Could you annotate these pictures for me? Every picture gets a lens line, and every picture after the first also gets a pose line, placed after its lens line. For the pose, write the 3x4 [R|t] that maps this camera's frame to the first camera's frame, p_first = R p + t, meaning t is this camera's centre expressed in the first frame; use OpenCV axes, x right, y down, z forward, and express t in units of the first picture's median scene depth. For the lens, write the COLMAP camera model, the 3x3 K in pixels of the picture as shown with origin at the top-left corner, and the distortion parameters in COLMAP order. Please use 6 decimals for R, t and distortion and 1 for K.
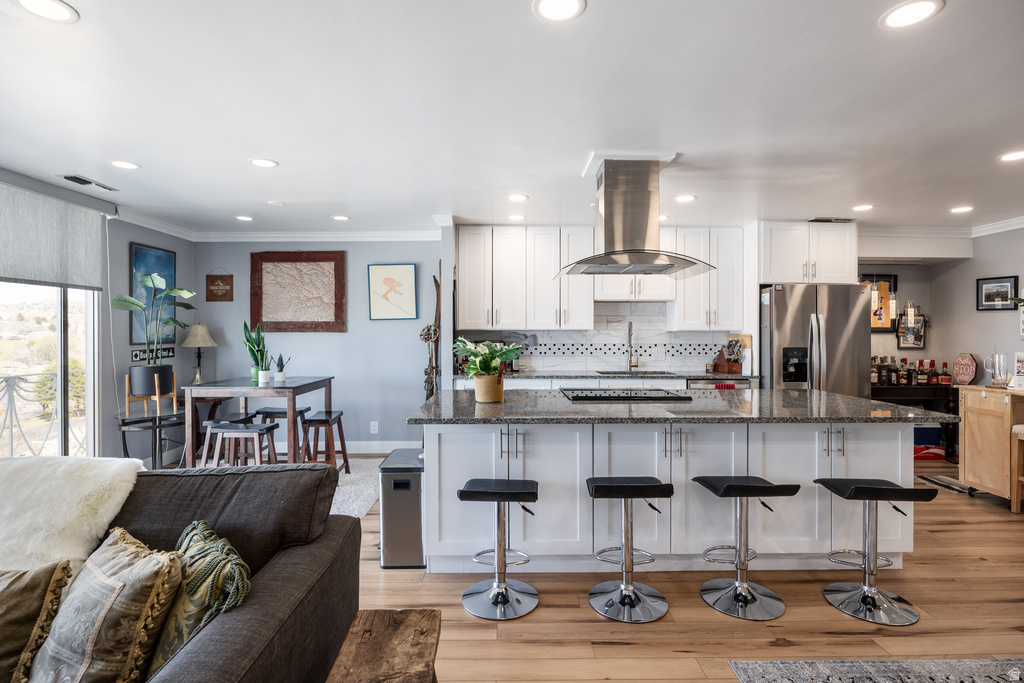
lens RADIAL K [[508.3, 0, 509.9], [0, 508.3, 333.0], [0, 0, 1]] dist [-0.013285, -0.001387]
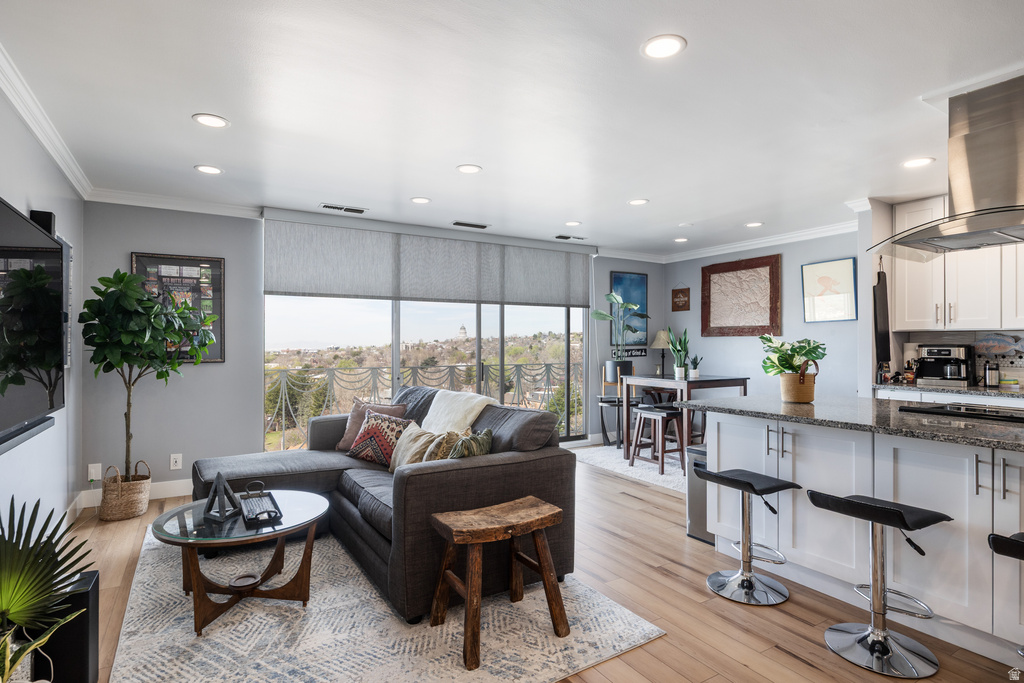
lens RADIAL K [[532.7, 0, 511.9], [0, 532.7, 341.6], [0, 0, 1]] dist [0.002191, -0.001720]
pose [[0.510429, -0.000983, -0.859920, 0.326890], [-0.003856, 0.999987, -0.003431, 0.016522], [0.859911, 0.005067, 0.510418, 0.020210]]
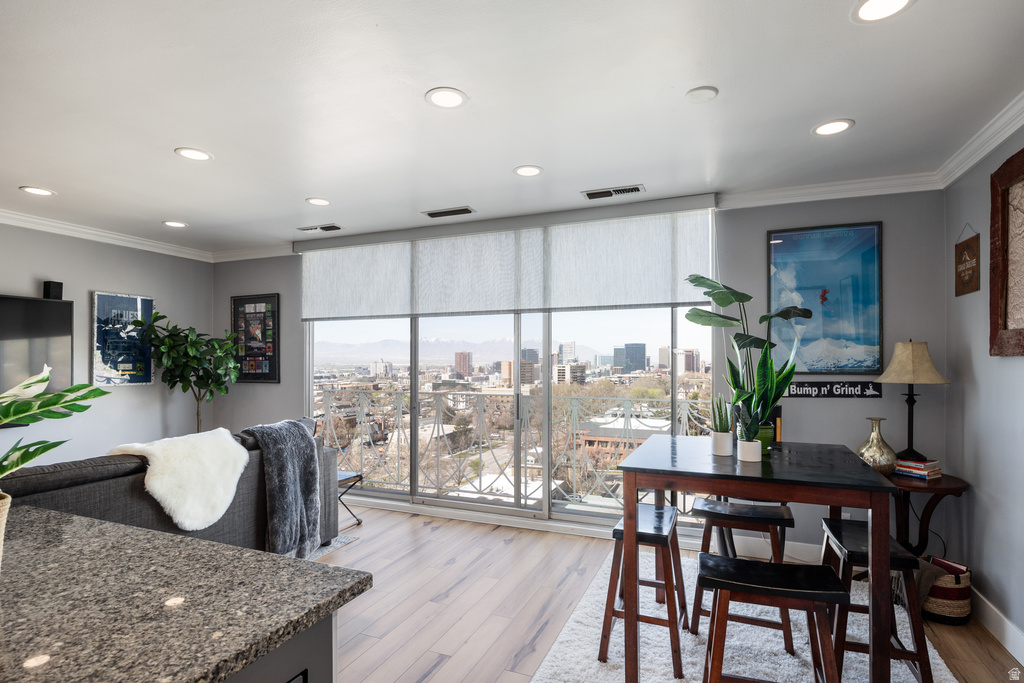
lens RADIAL K [[508.3, 0, 515.5], [0, 508.3, 356.9], [0, 0, 1]] dist [-0.013285, -0.001387]
pose [[-0.383656, -0.001267, -0.923475, 0.049068], [-0.000762, 0.999999, -0.001055, 0.000362], [0.923476, 0.000299, -0.383656, 0.847647]]
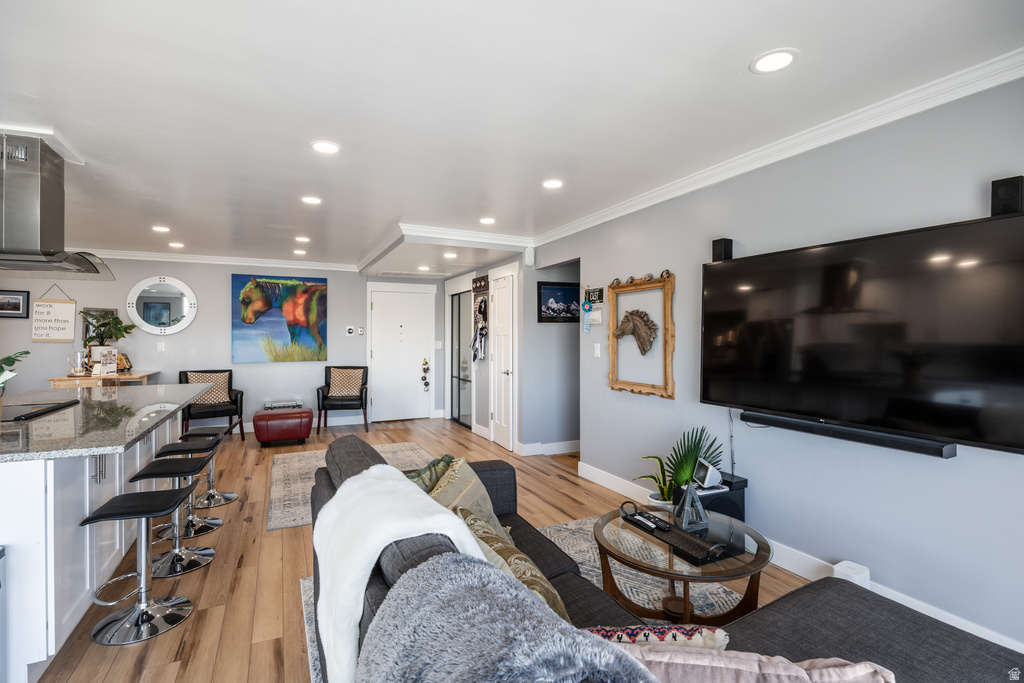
lens RADIAL K [[483.8, 0, 519.2], [0, 483.8, 335.6], [0, 0, 1]] dist [-0.010696, 0.000356]
pose [[-0.433362, -0.007413, 0.901190, -0.559520], [0.003260, 0.999947, 0.009793, -0.009516], [-0.901214, 0.007182, -0.433314, 0.369267]]
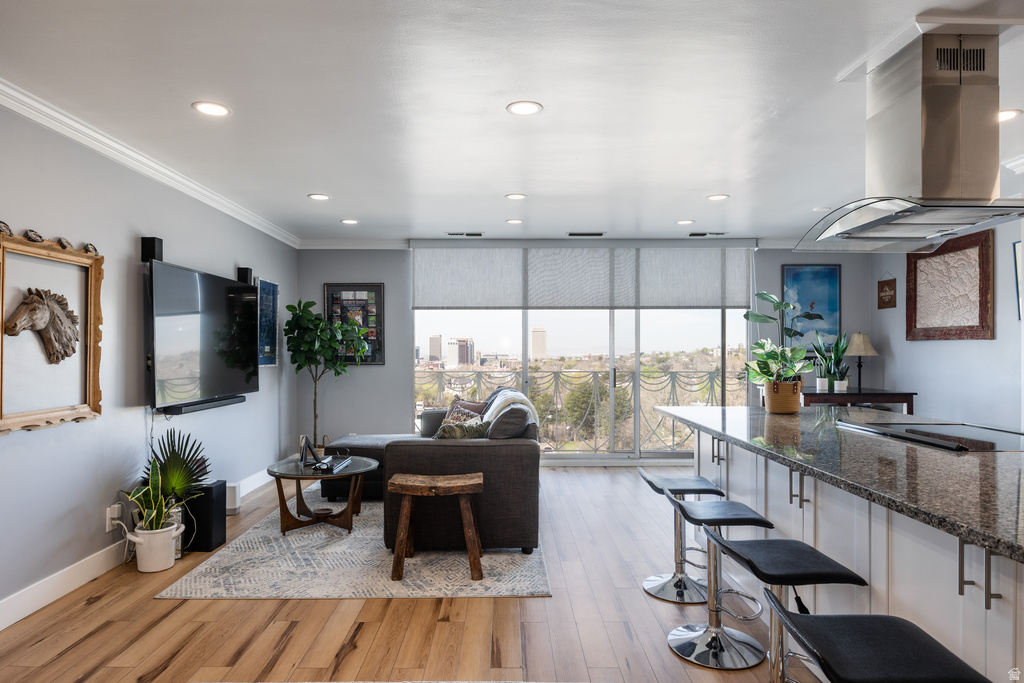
lens RADIAL K [[611.3, 0, 499.7], [0, 611.3, 348.7], [0, 0, 1]] dist [-0.003896, 0.000760]
pose [[-0.005151, 0.000920, -0.999986, 0.611755], [-0.002034, 0.999997, 0.000930, 0.014279], [0.999985, 0.002039, -0.005149, 0.310382]]
